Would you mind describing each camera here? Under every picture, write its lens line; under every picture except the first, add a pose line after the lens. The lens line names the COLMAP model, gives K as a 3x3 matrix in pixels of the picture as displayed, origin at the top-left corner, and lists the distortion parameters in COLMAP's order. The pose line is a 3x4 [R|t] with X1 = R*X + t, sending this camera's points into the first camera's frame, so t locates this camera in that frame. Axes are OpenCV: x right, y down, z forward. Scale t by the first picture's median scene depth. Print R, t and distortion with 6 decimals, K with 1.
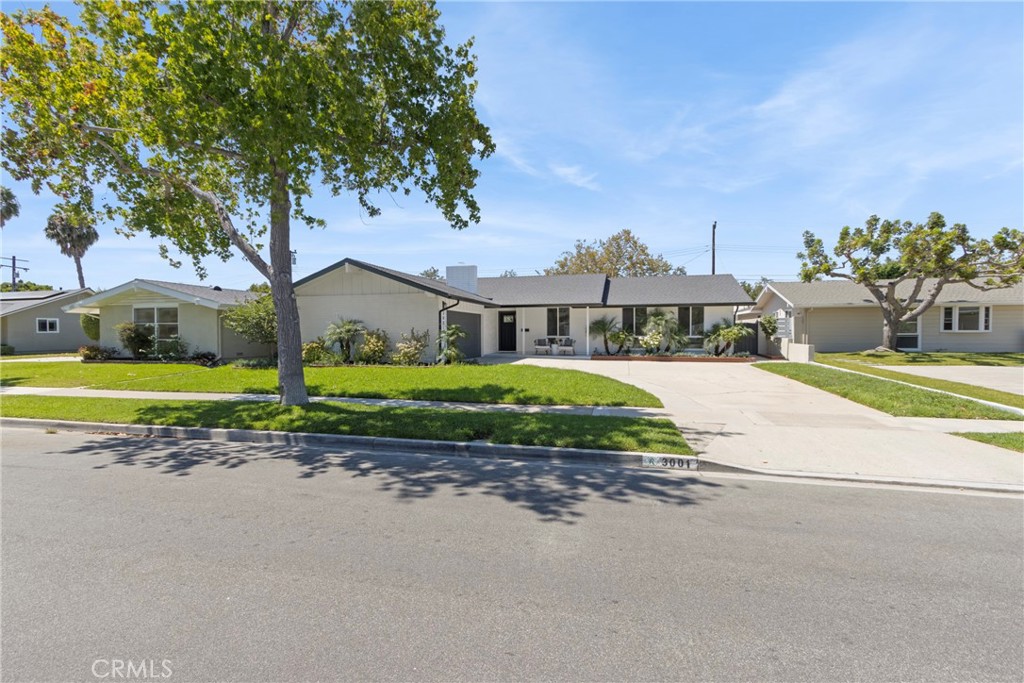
lens RADIAL K [[475.0, 0, 512.0], [0, 475.0, 341.5], [0, 0, 1]] dist [0.001522, 0.000130]
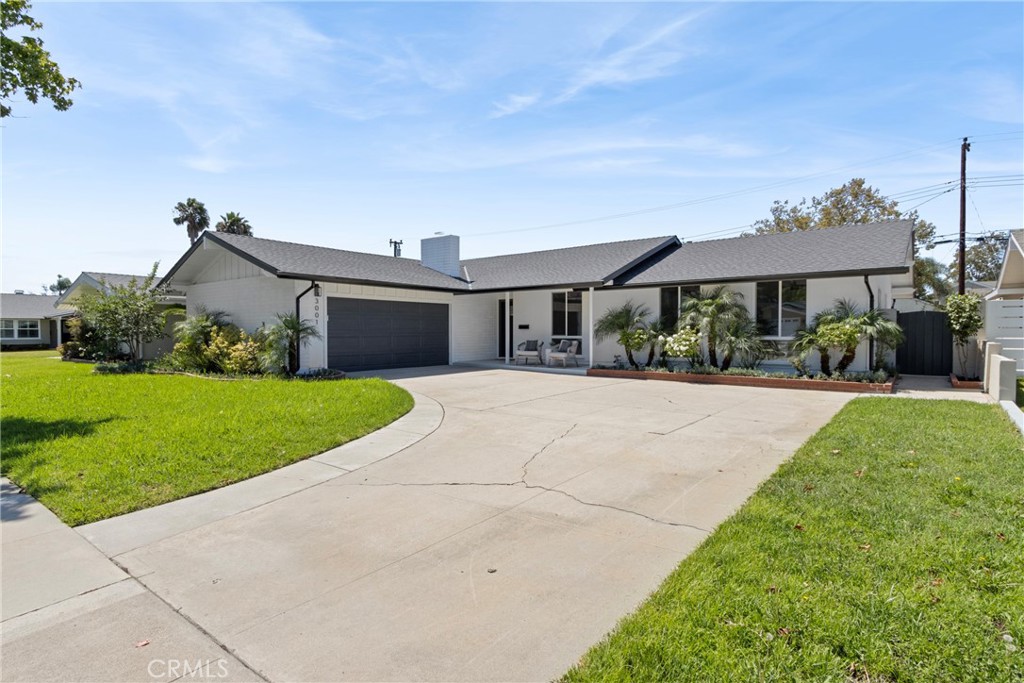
lens RADIAL K [[540.8, 0, 512.0], [0, 540.8, 341.5], [0, 0, 1]] dist [-0.015531, -0.000421]
pose [[0.908912, 0.008223, -0.416908, 0.343789], [-0.009307, 0.999957, -0.000567, -0.002967], [0.416885, 0.004395, 0.908949, 0.322139]]
